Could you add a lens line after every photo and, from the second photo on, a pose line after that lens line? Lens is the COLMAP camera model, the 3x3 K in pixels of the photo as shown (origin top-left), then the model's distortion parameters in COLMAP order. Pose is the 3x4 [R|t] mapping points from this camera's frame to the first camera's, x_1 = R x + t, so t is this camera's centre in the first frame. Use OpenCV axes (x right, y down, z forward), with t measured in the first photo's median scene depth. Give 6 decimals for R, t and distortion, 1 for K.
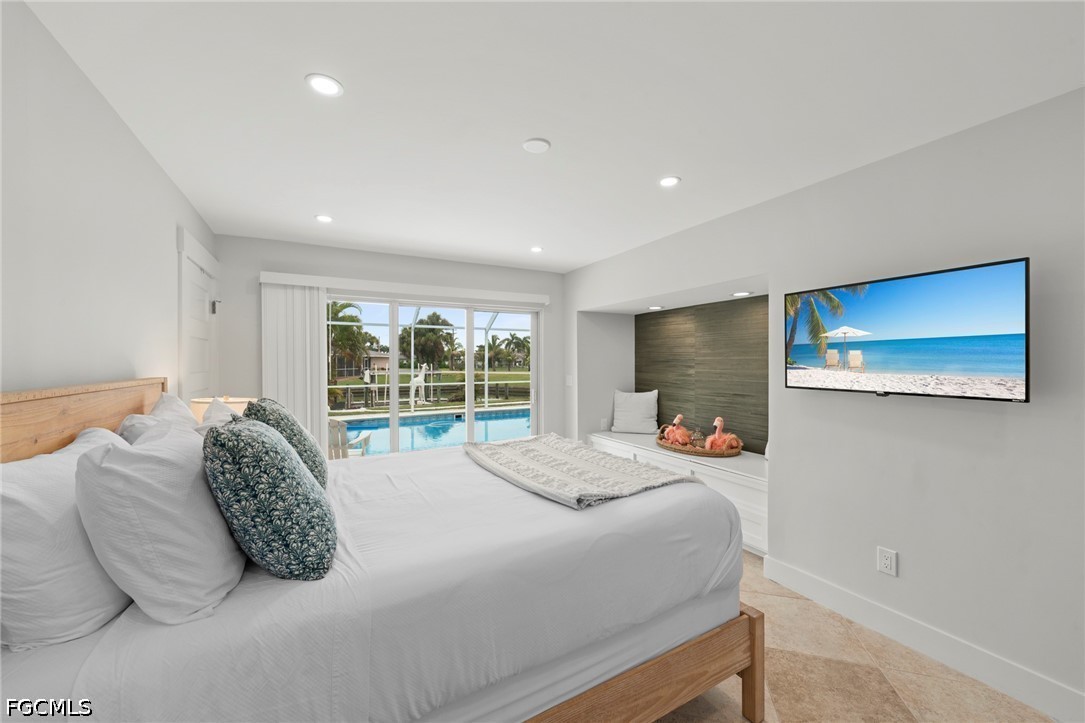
lens RADIAL K [[411.9, 0, 540.2], [0, 411.9, 362.4], [0, 0, 1]] dist [-0.000250, 0.000114]
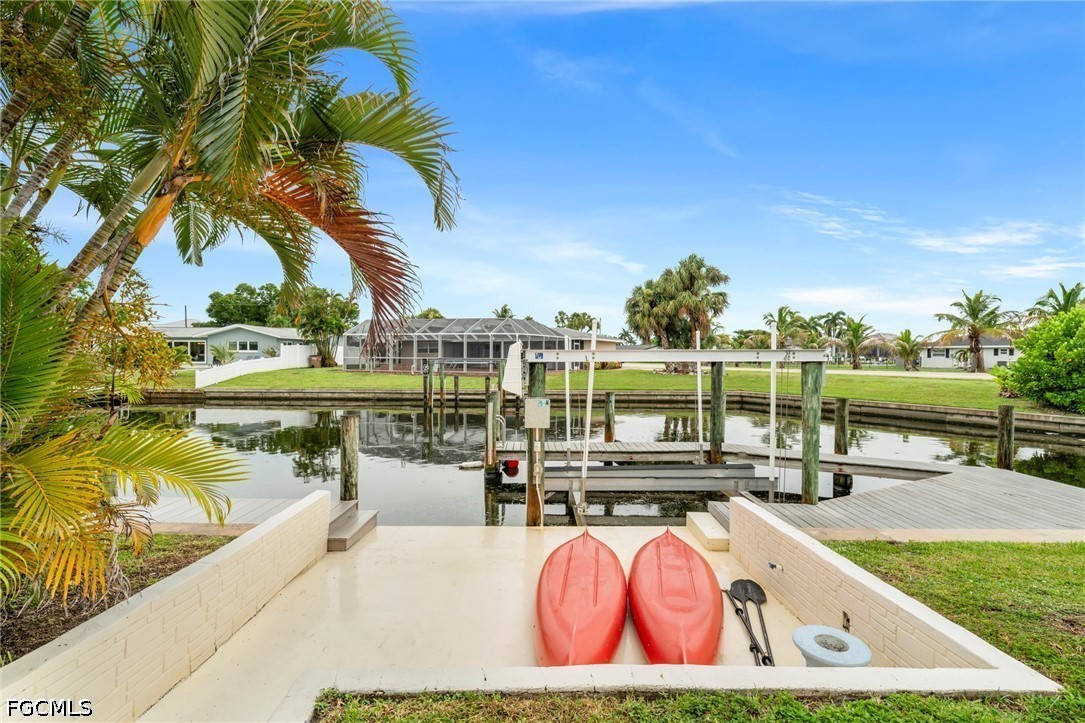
lens RADIAL K [[502.9, 0, 539.9], [0, 502.9, 357.3], [0, 0, 1]] dist [0.003005, 0.000371]
pose [[0.879548, 0.007449, -0.475752, -0.234390], [-0.007634, 0.999970, 0.001543, 0.021897], [0.475749, 0.002275, 0.879578, 0.654546]]
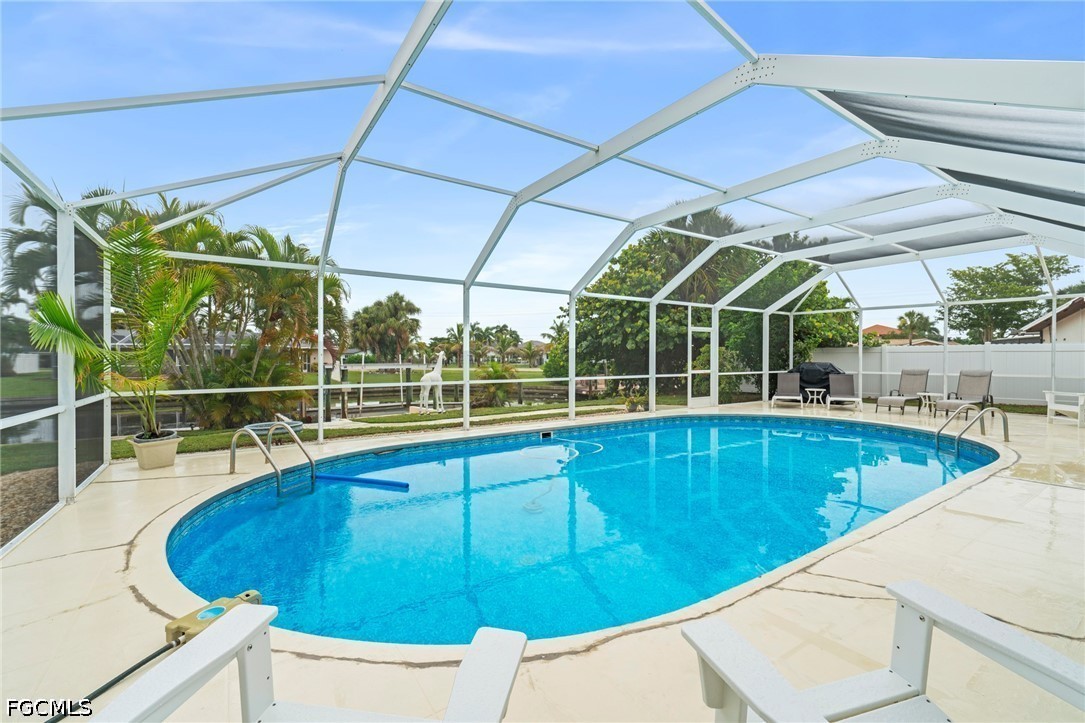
lens RADIAL K [[465.6, 0, 544.2], [0, 465.6, 361.6], [0, 0, 1]] dist [0.002855, 0.000393]
pose [[0.994241, -0.001480, 0.107154, -0.139358], [0.000818, 0.999980, 0.006220, 0.009889], [-0.107161, -0.006096, 0.994223, 0.165514]]
